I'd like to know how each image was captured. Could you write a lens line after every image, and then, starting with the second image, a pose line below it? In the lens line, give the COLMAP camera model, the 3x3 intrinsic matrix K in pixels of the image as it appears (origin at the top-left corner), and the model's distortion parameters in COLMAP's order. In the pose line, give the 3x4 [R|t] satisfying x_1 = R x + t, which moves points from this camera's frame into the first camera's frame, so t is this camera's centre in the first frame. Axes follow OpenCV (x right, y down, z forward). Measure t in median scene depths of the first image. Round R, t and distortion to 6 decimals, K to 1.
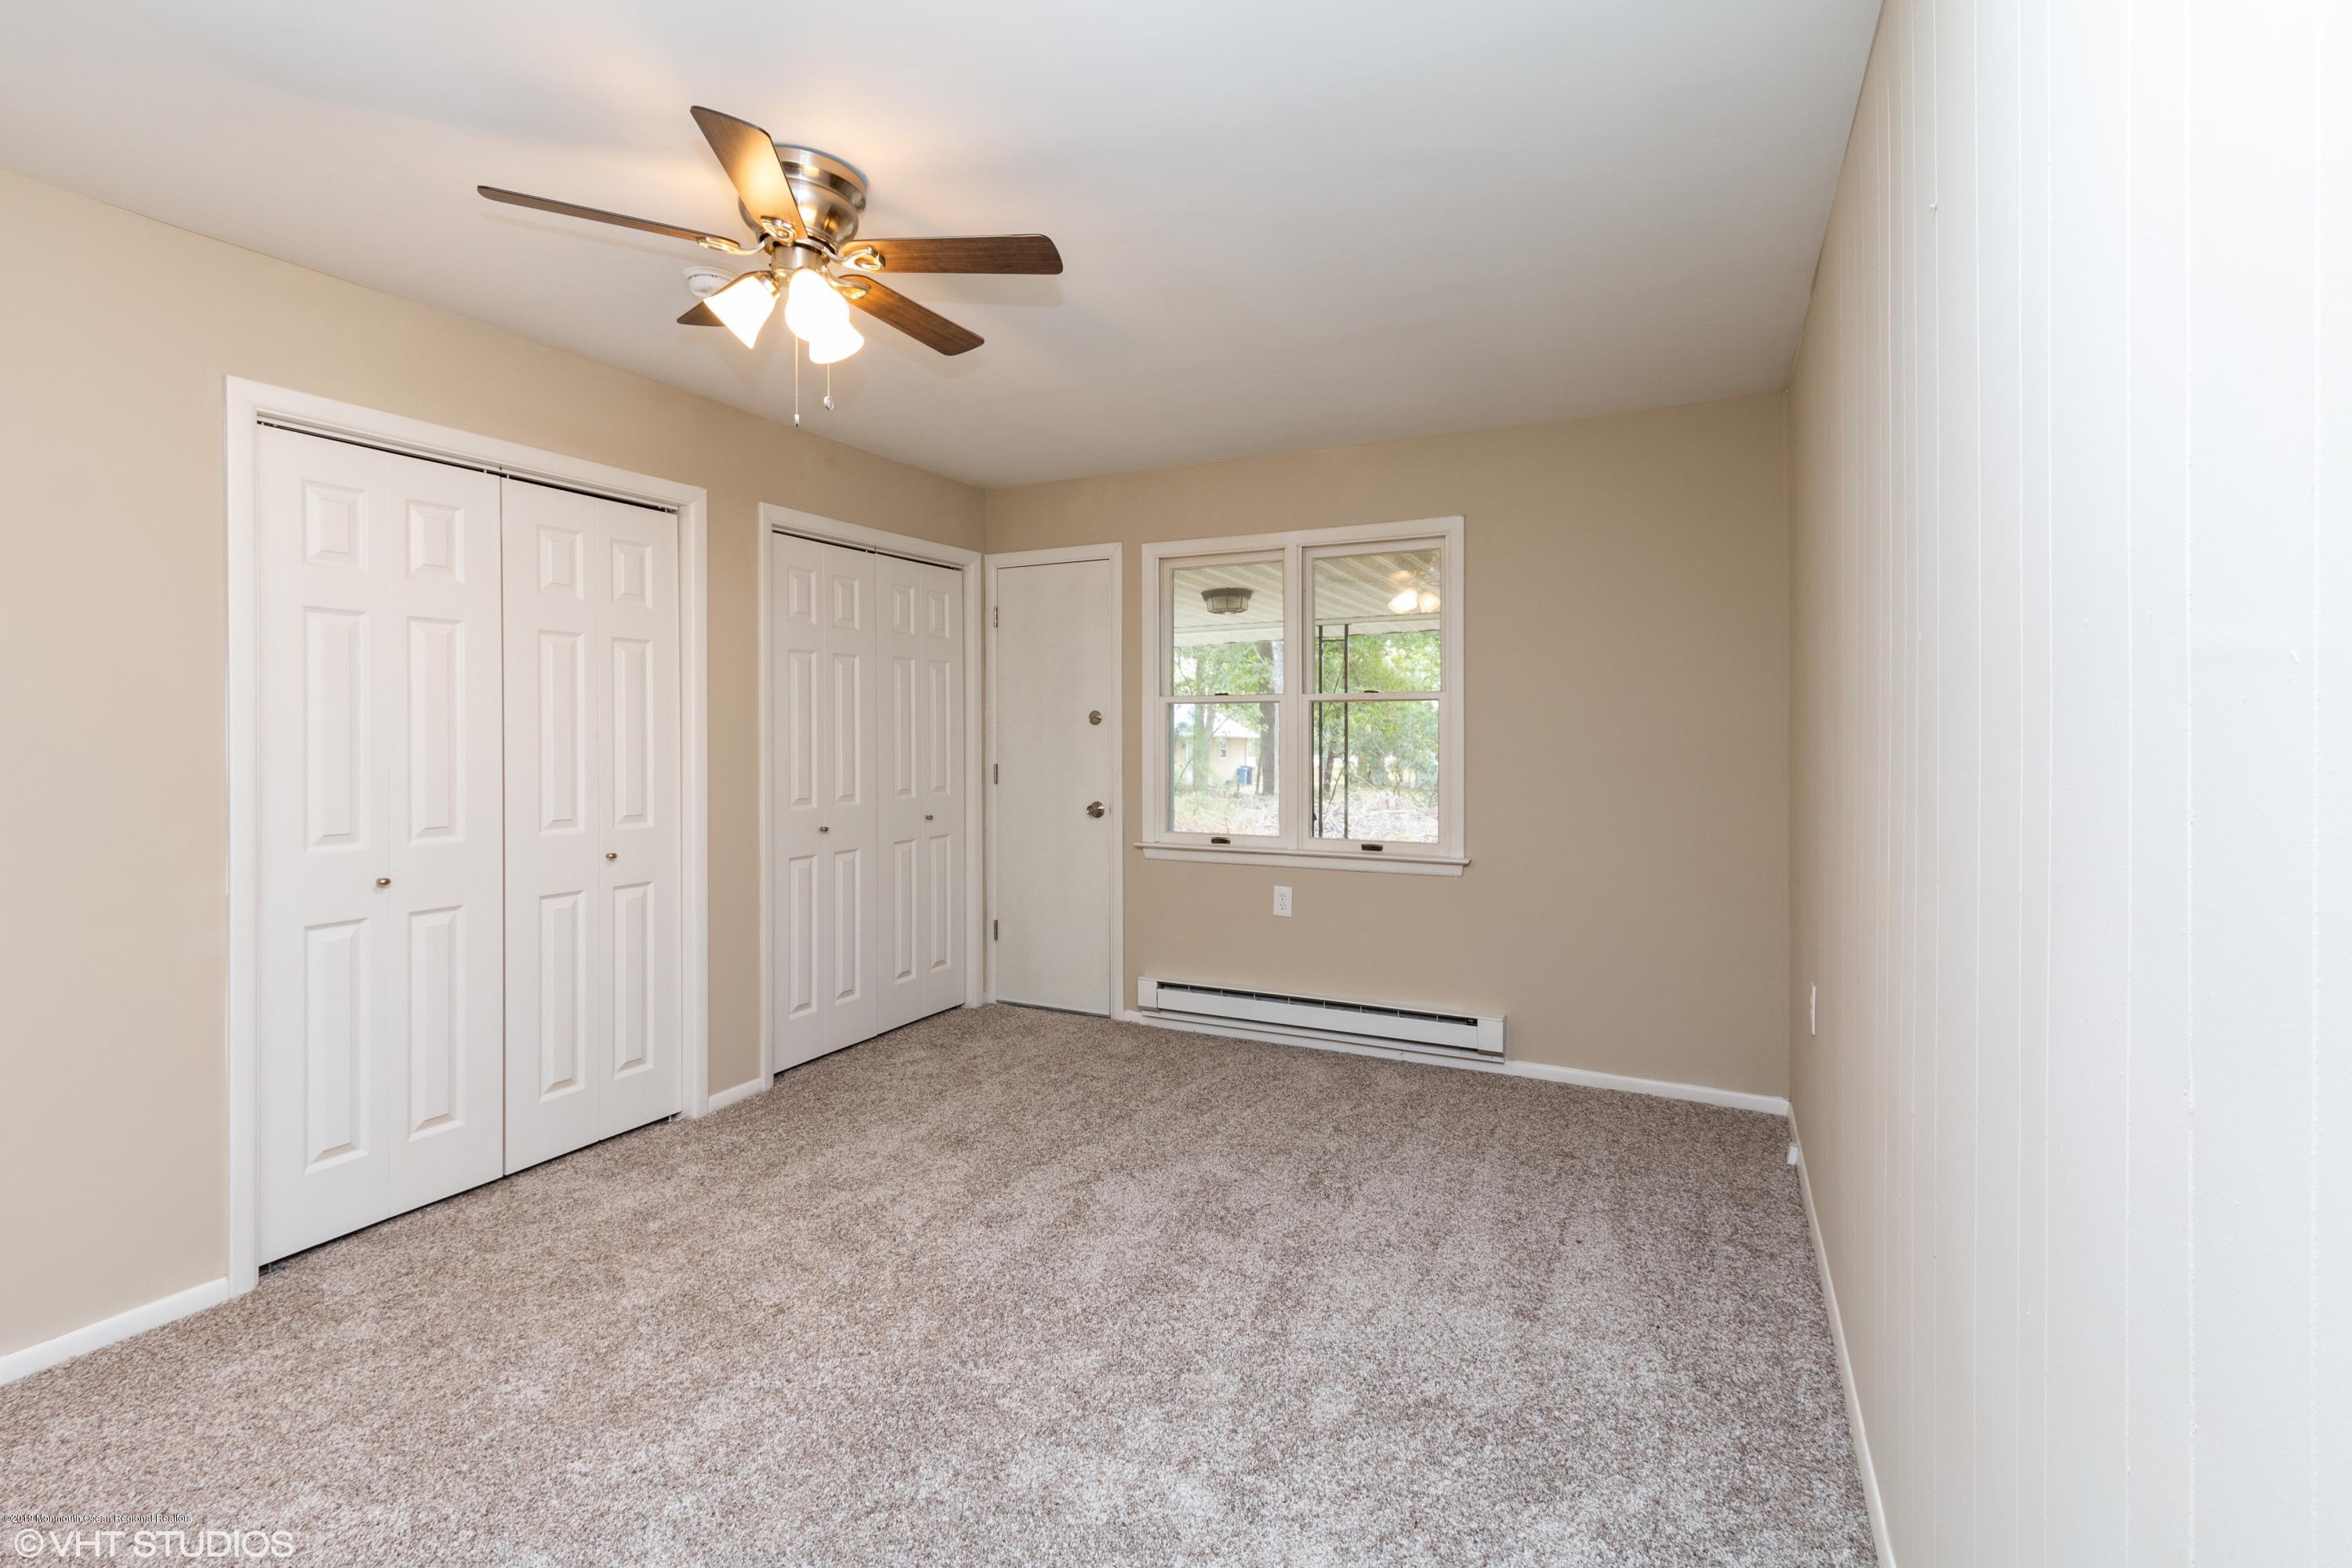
lens RADIAL K [[1123.7, 0, 1169.8], [0, 1123.7, 704.1], [0, 0, 1]] dist [-0.000152, 0.000198]
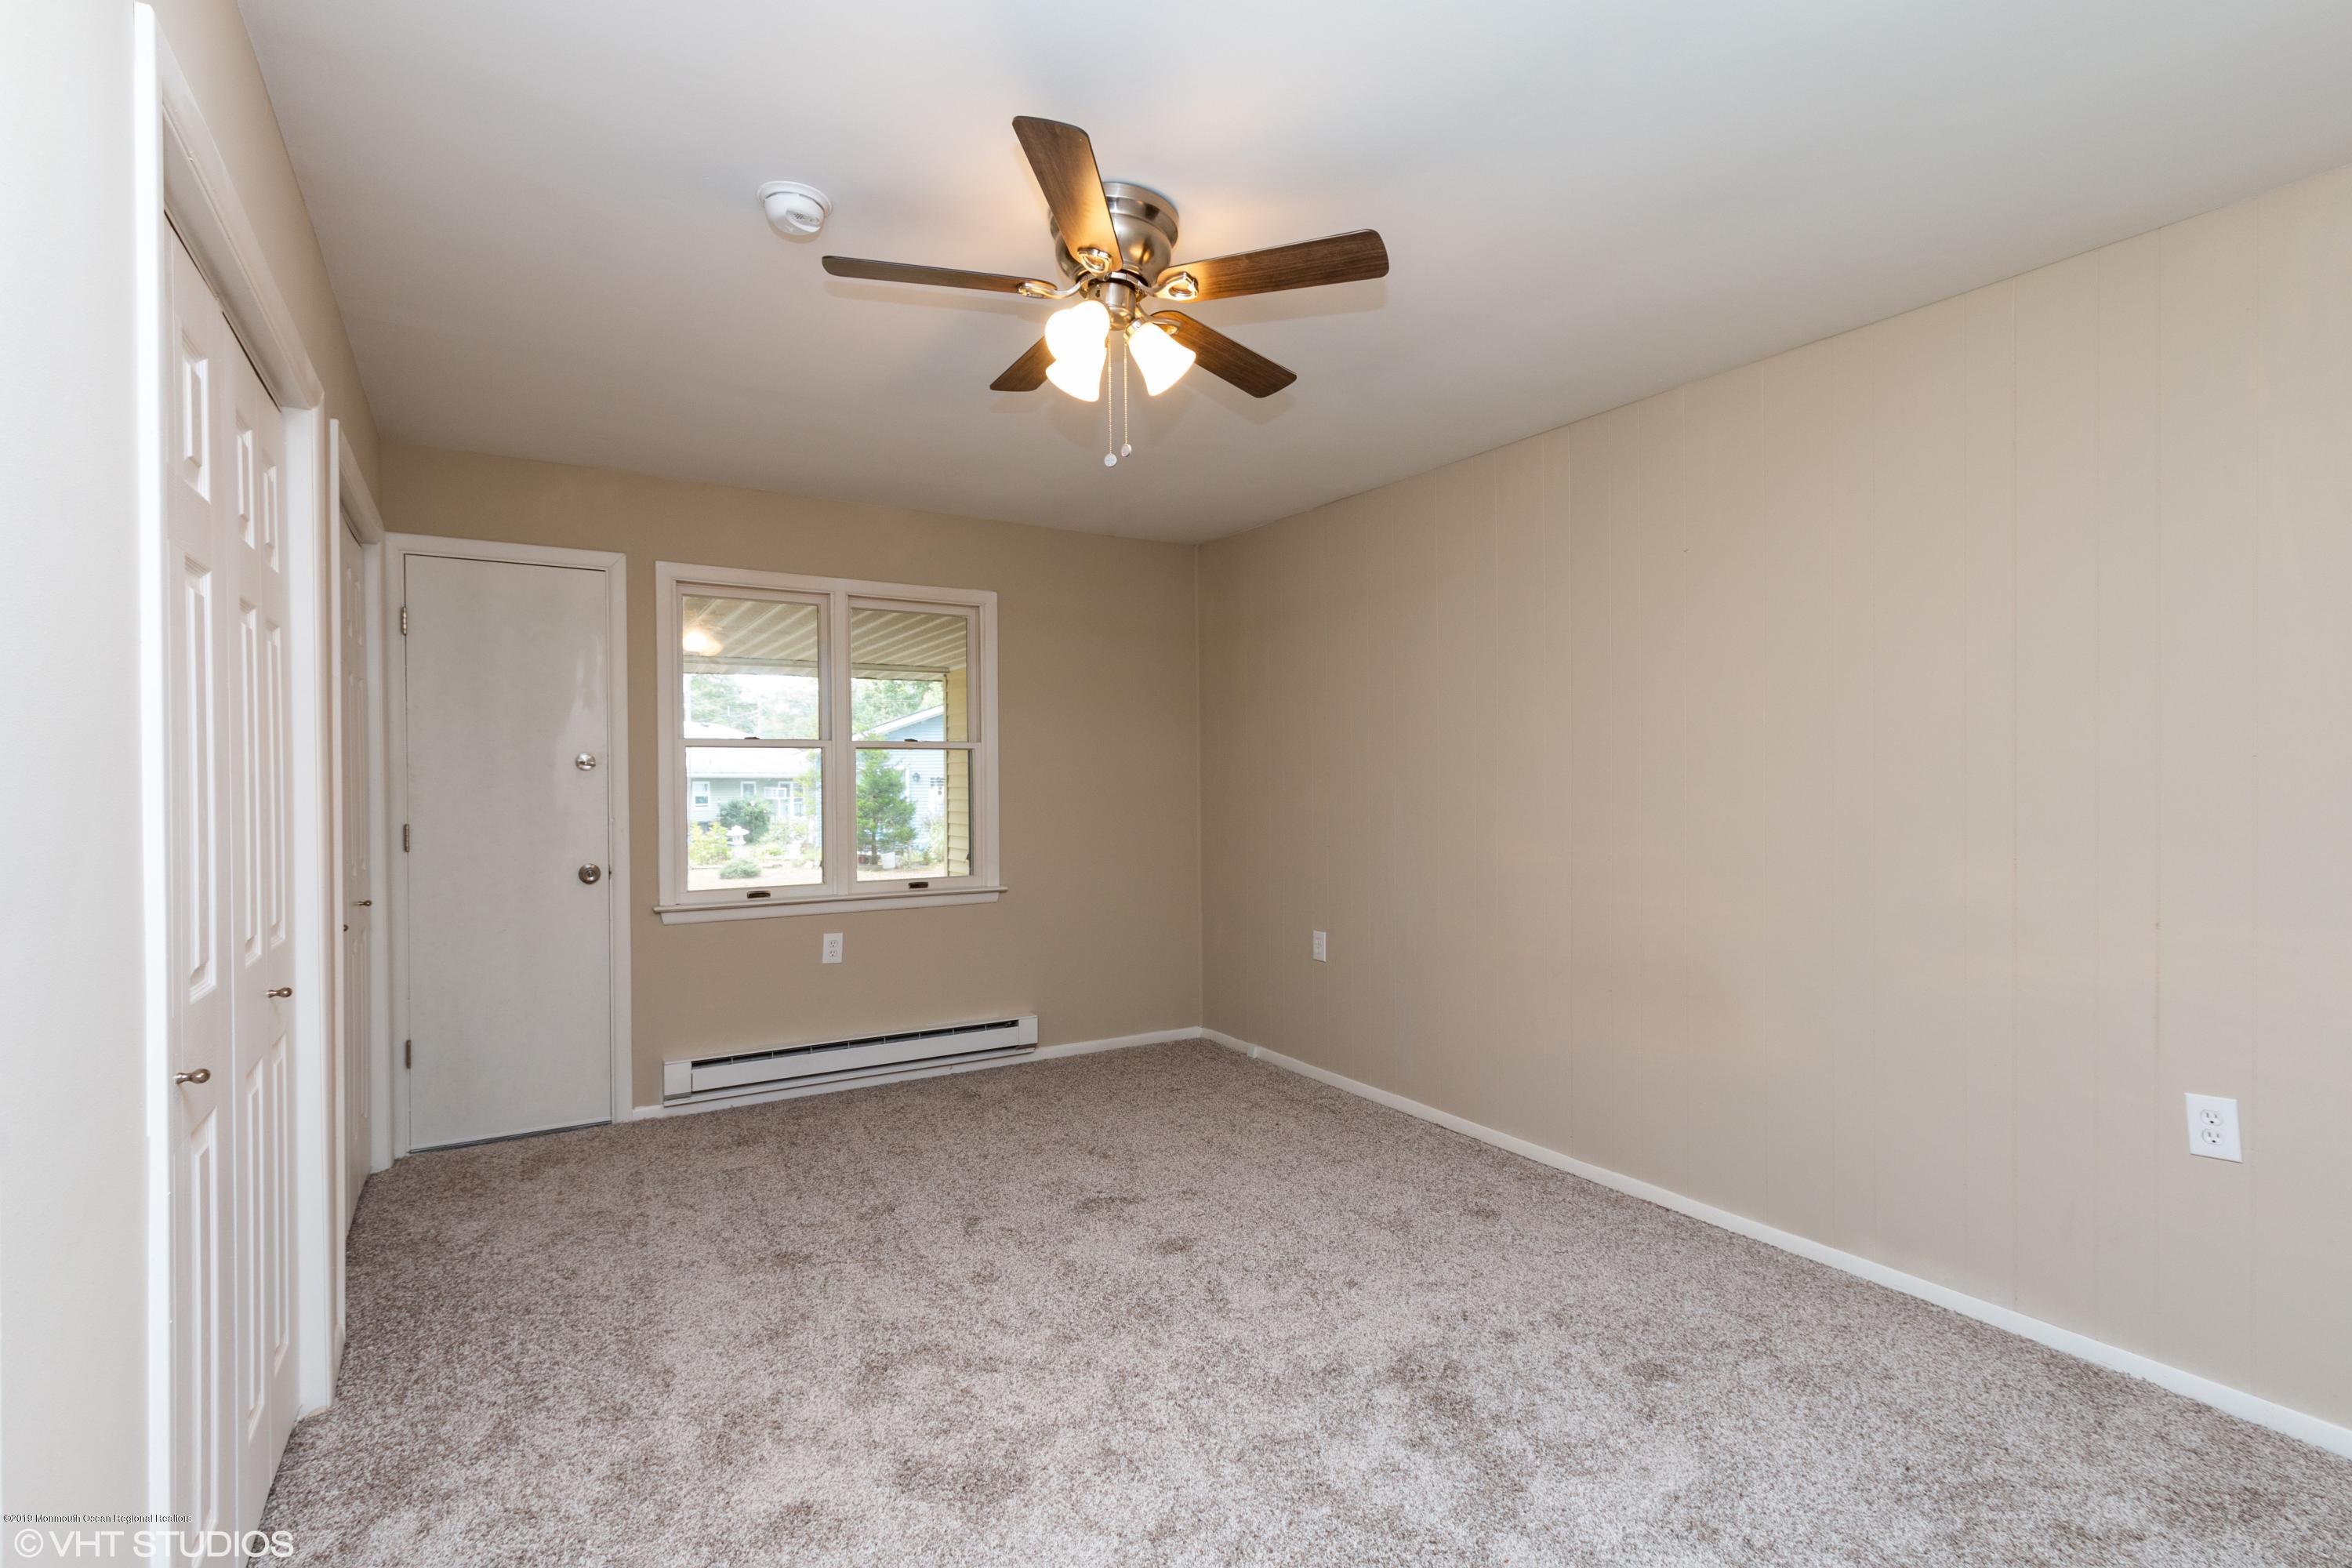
lens RADIAL K [[1091.8, 0, 1162.5], [0, 1091.8, 748.9], [0, 0, 1]] dist [0.000533, -0.000481]
pose [[0.507330, 0.026830, 0.861334, -0.625978], [-0.012489, 0.999639, -0.023782, 0.019731], [-0.861661, 0.001308, 0.507482, 0.274911]]
